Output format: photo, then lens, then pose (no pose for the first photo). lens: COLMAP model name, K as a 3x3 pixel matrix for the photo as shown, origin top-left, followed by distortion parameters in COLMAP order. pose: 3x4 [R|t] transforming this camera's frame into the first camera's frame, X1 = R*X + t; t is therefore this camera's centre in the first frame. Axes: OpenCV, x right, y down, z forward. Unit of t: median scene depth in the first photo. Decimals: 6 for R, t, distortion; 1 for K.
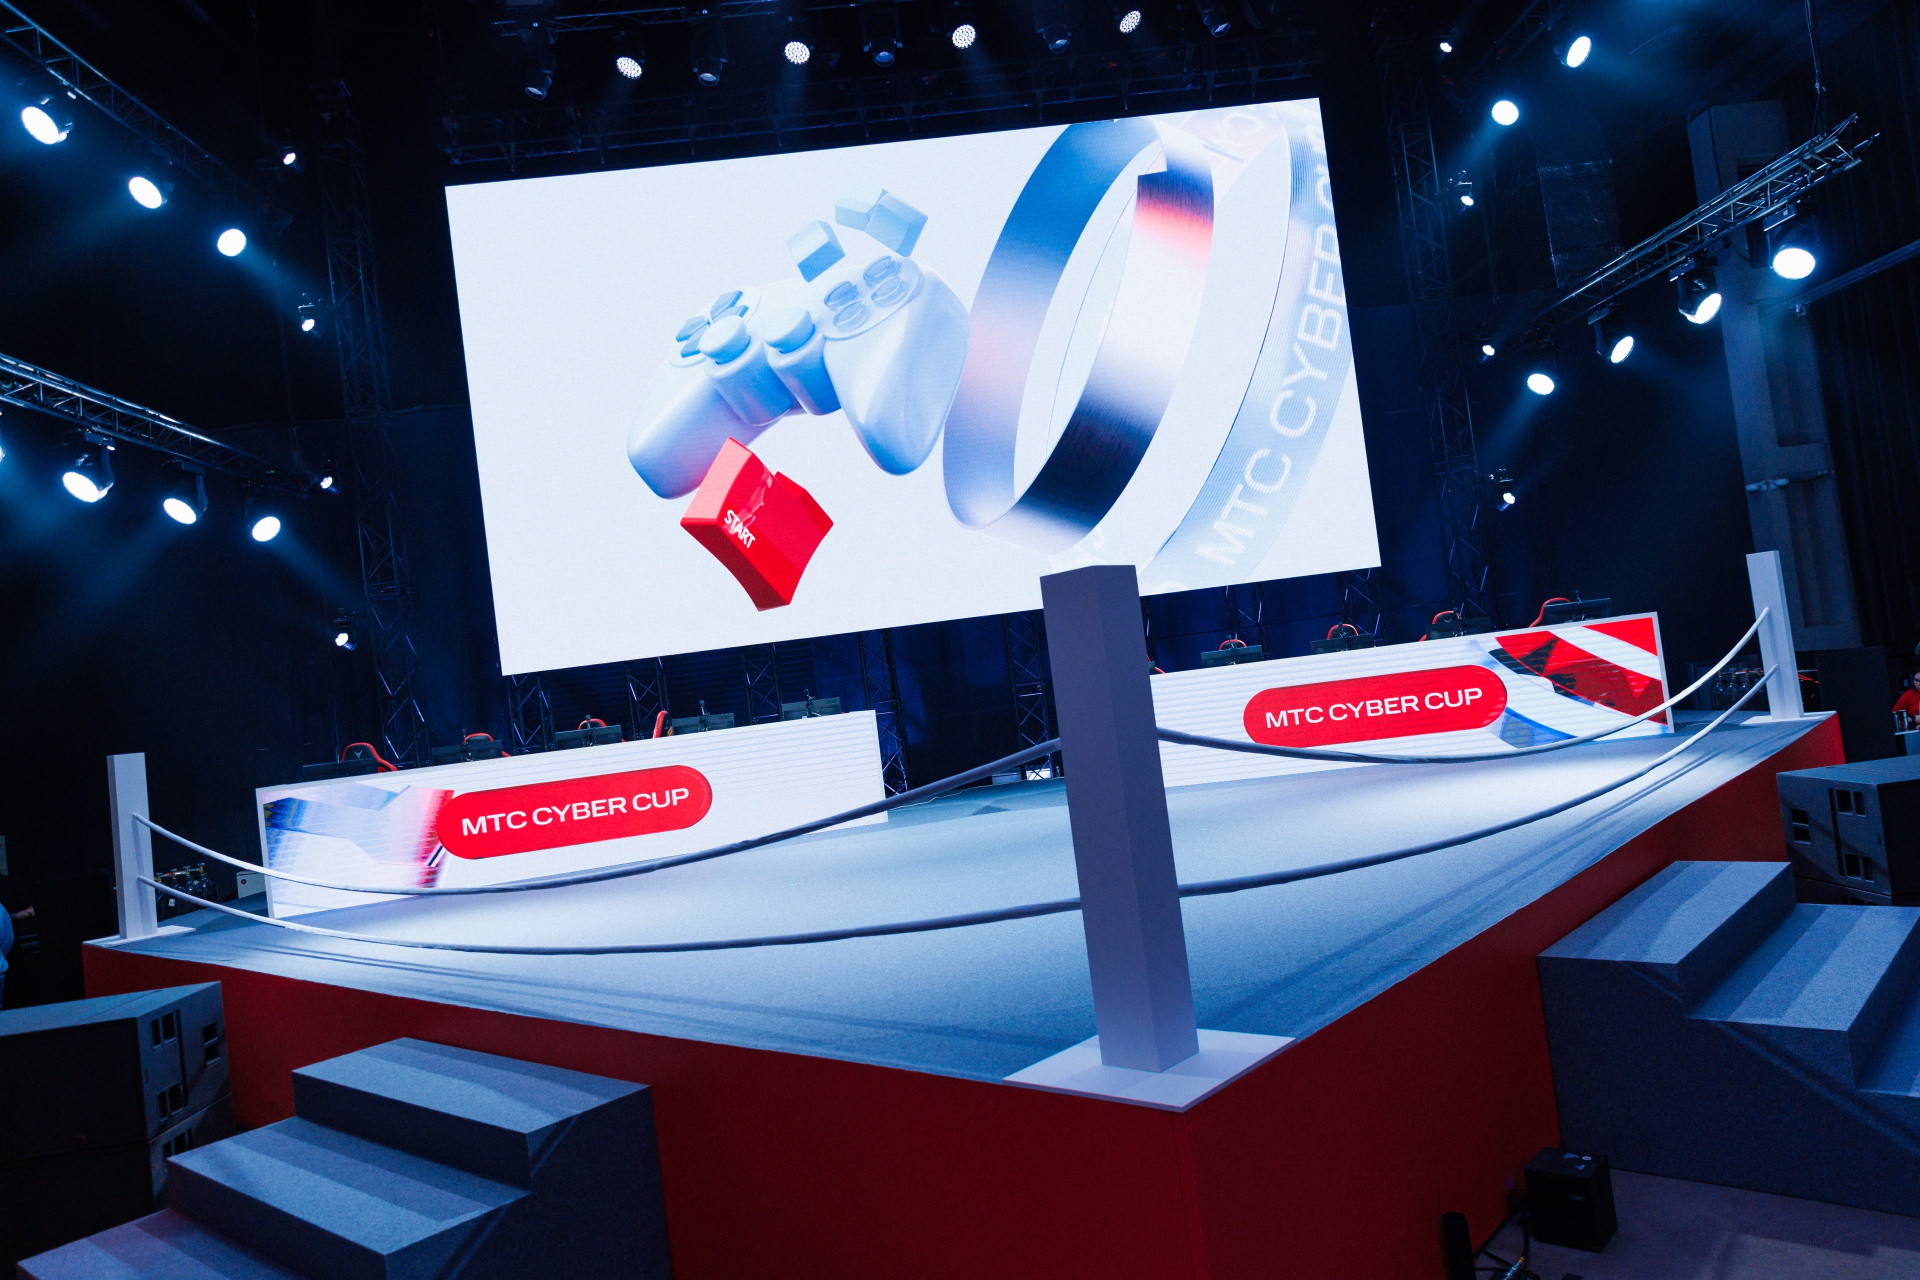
lens RADIAL K [[1251.5, 0, 985.1], [0, 1251.5, 641.3], [0, 0, 1]] dist [0.010139, 0.002186]
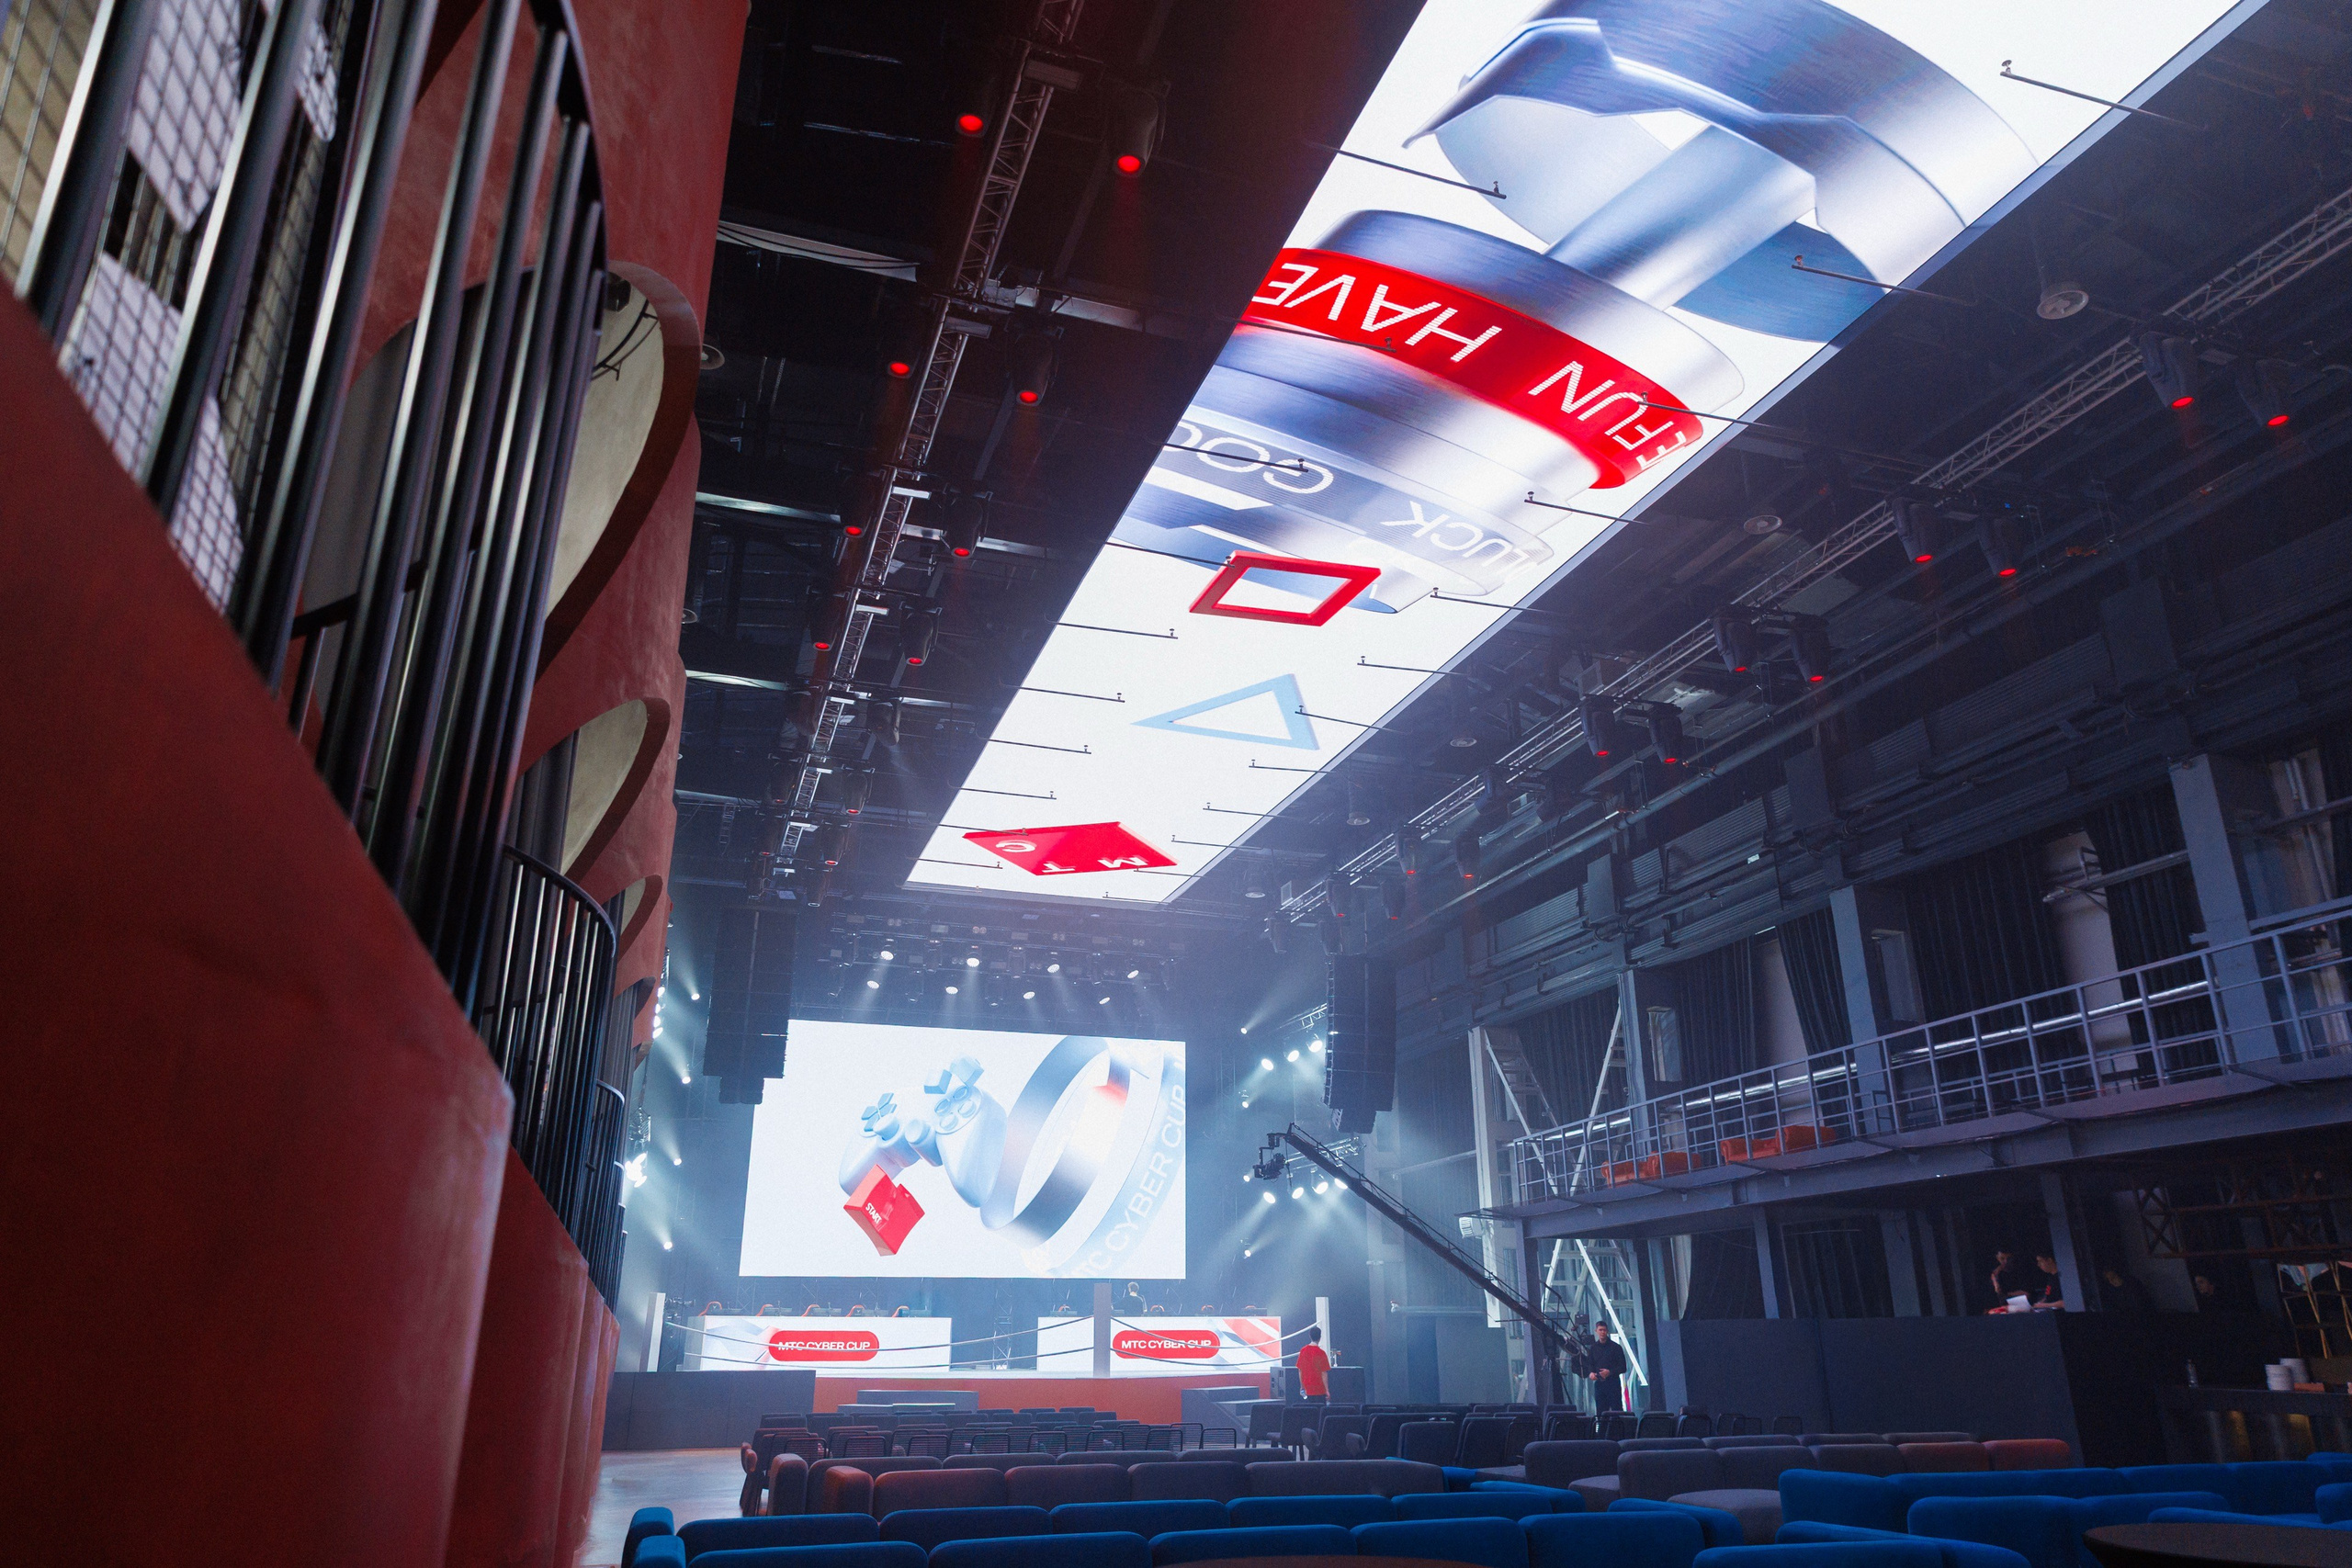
lens RADIAL K [[1533.0, 0, 1206.7], [0, 1533.0, 785.6], [0, 0, 1]] dist [0.010139, 0.002186]
pose [[0.952878, 0.211183, 0.217775, -0.367299], [-0.126721, 0.929356, -0.346756, 0.054838], [-0.275619, 0.302819, 0.912324, -1.560548]]
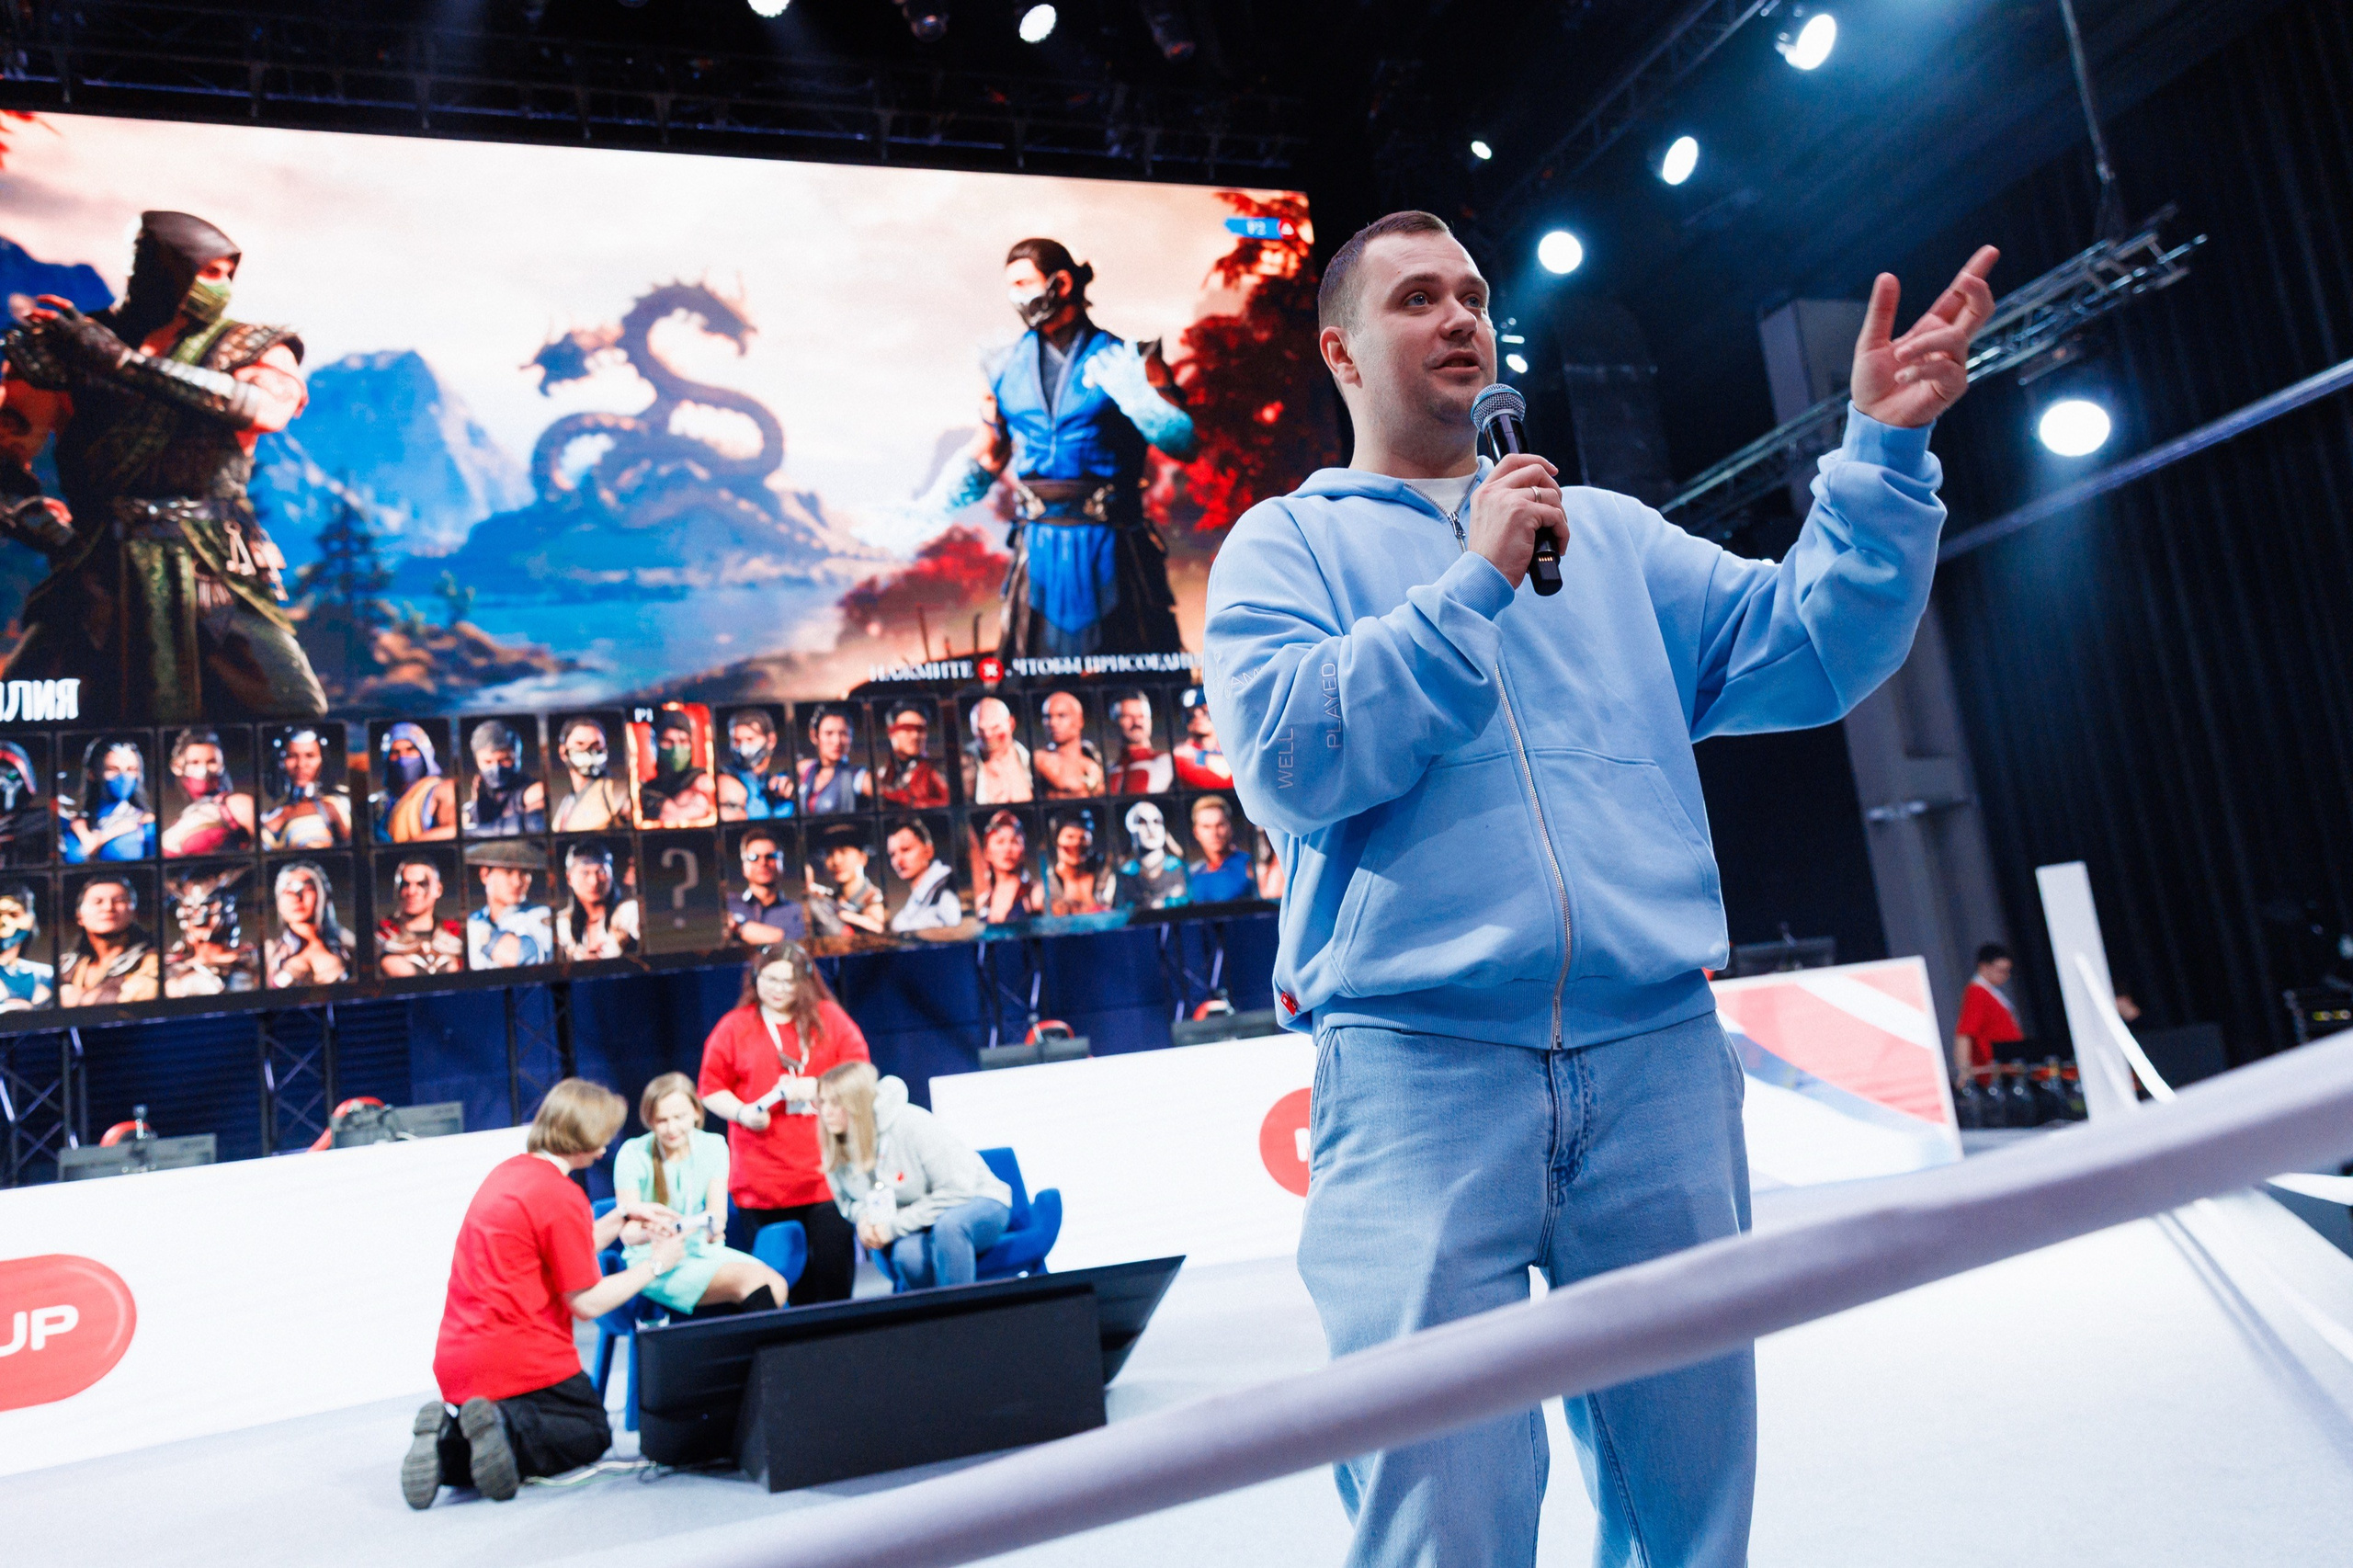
lens RADIAL K [[1679.3, 0, 1140.4], [0, 1679.3, 767.3], [0, 0, 1]] dist [0.012867, 0.003593]
pose [[0.963963, 0.057273, 0.259800, -0.031103], [-0.010120, 0.983739, -0.179318, 0.024976], [-0.265846, 0.170226, 0.948867, 0.224996]]
